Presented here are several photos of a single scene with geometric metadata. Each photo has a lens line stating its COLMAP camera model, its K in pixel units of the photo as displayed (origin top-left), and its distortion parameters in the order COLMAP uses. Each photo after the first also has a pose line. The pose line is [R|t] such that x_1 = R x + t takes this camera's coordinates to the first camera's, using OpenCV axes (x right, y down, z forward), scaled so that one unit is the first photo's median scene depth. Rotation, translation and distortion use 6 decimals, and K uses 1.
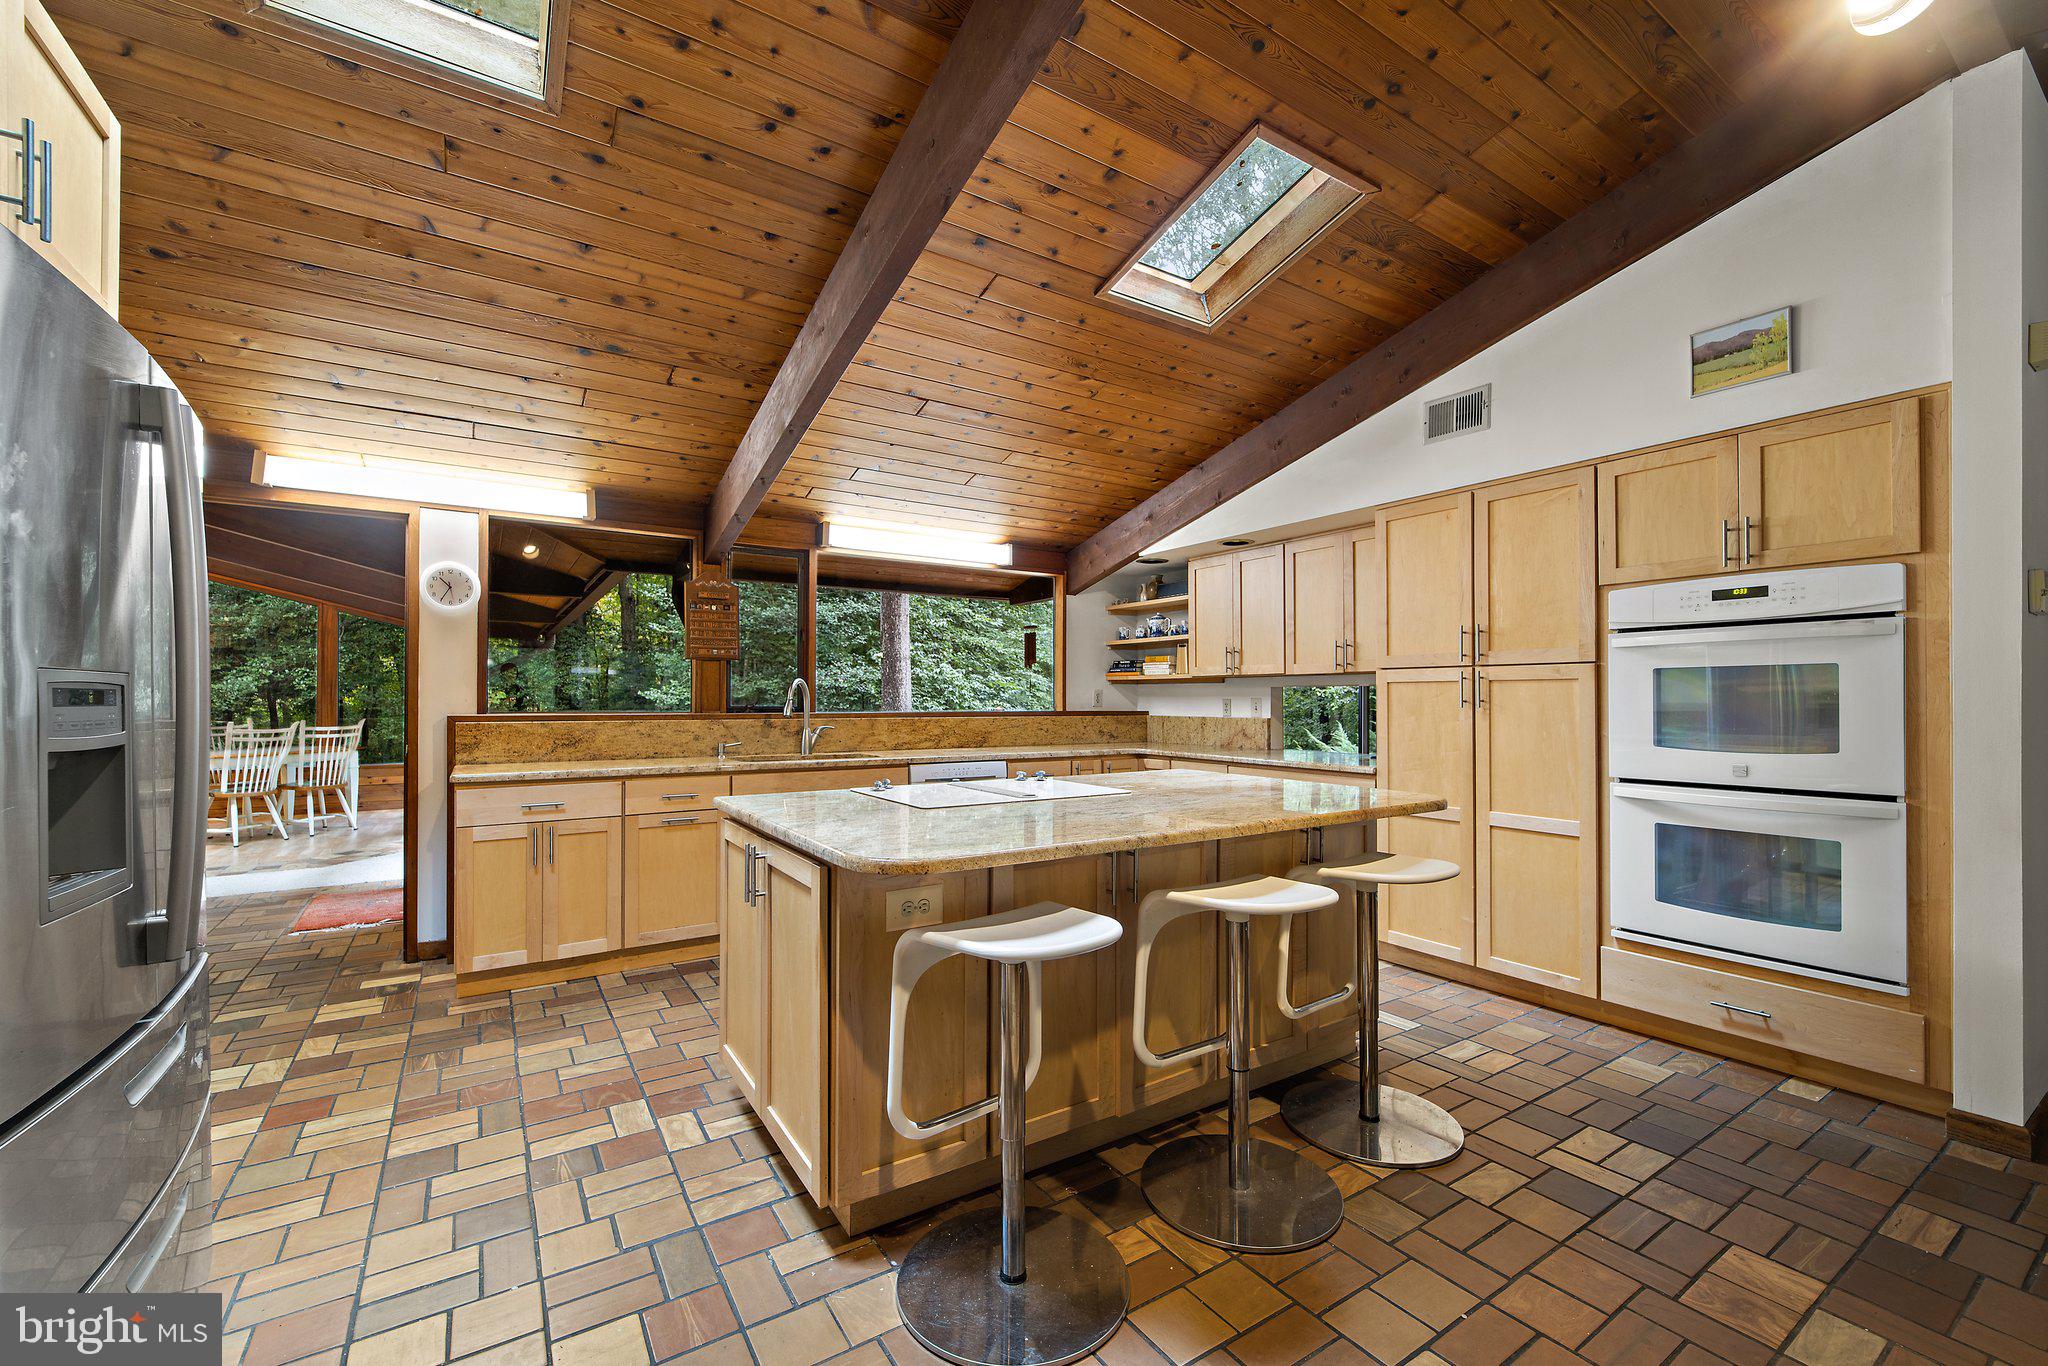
lens RADIAL K [[827.7, 0, 1025.9], [0, 827.7, 693.5], [0, 0, 1]] dist [-0.000739, -0.001762]
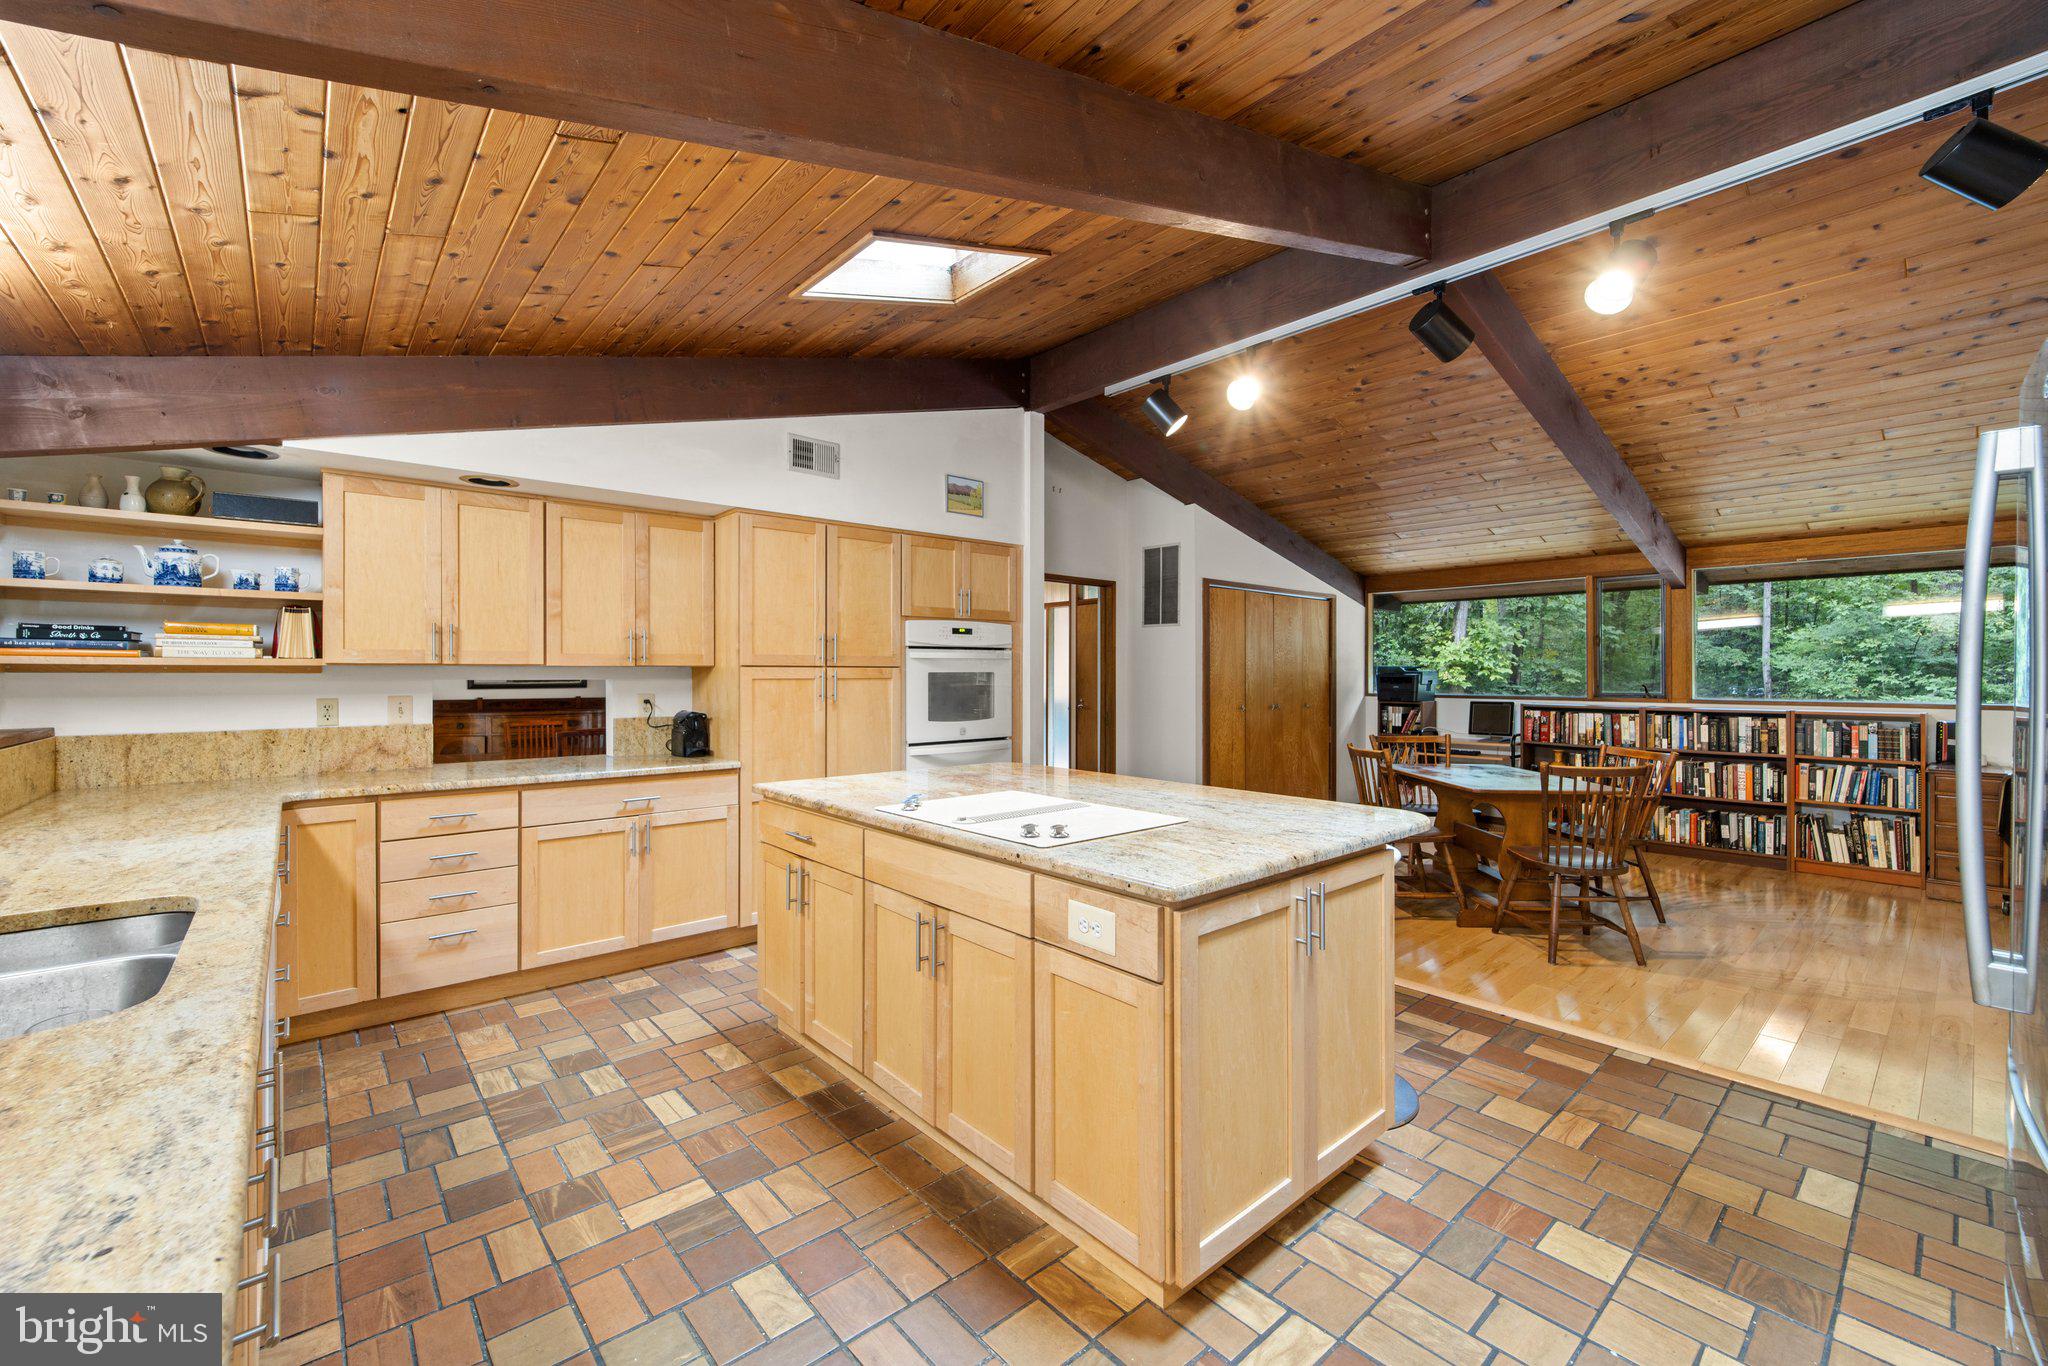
lens RADIAL K [[827.7, 0, 1011.2], [0, 827.7, 668.4], [0, 0, 1]] dist [-0.000739, -0.001762]
pose [[-0.125457, 0.004789, 0.992088, -0.636650], [-0.005987, 0.999966, -0.005584, -0.022756], [-0.992081, -0.006640, -0.125424, 0.780809]]
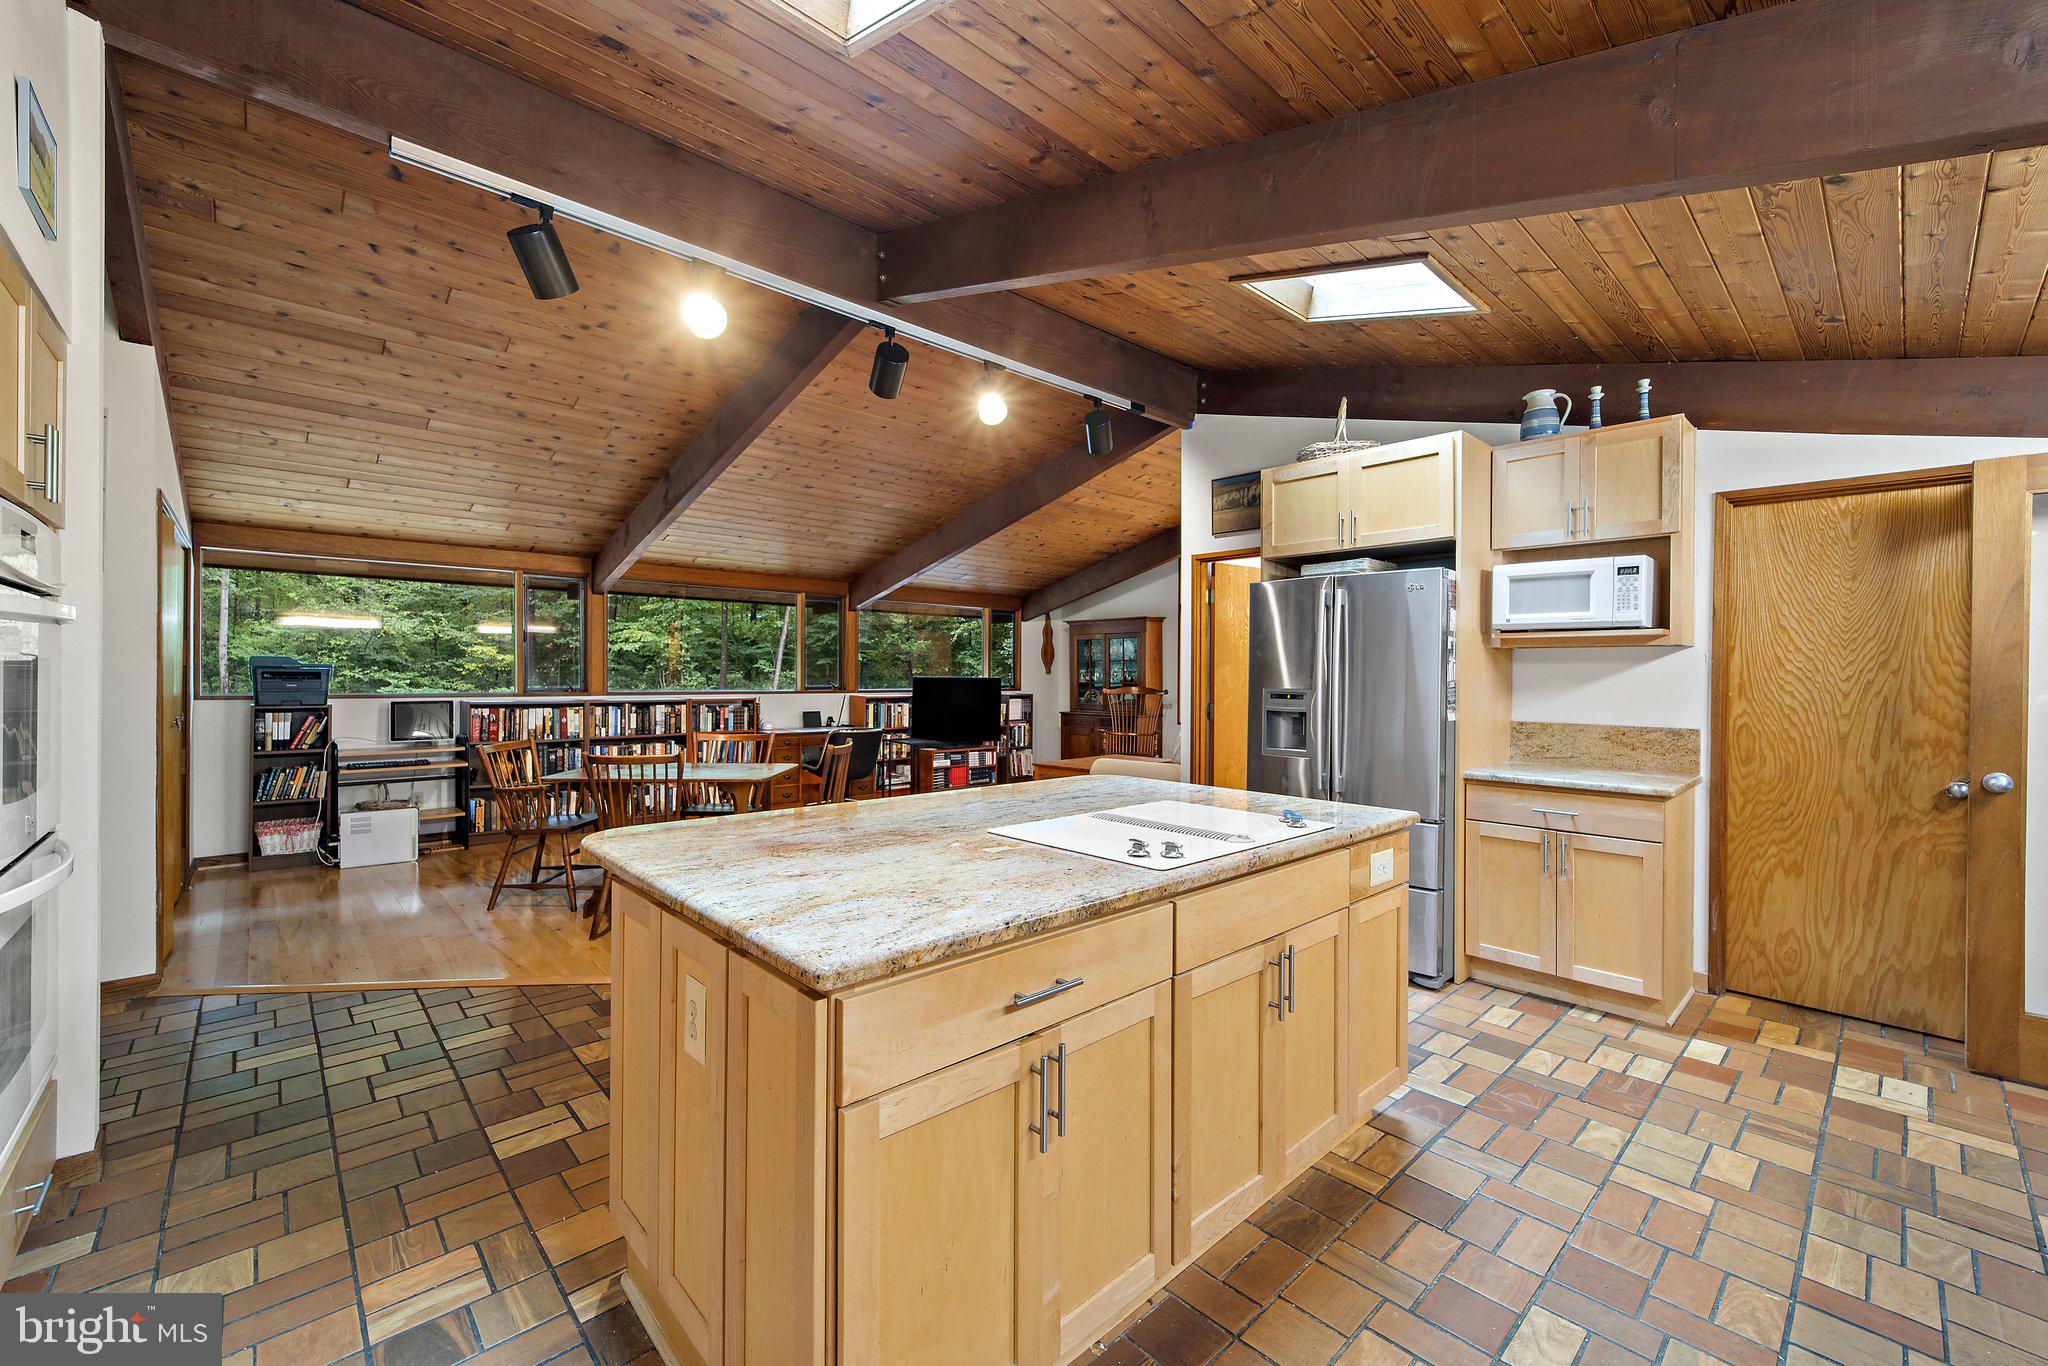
lens RADIAL K [[827.7, 0, 1027.0], [0, 827.7, 671.9], [0, 0, 1]] dist [-0.000739, -0.001762]
pose [[-0.985325, -0.009545, -0.170422, 0.153990], [-0.008194, 0.999929, -0.008629, -0.016476], [0.170493, -0.007106, -0.985333, 1.217623]]
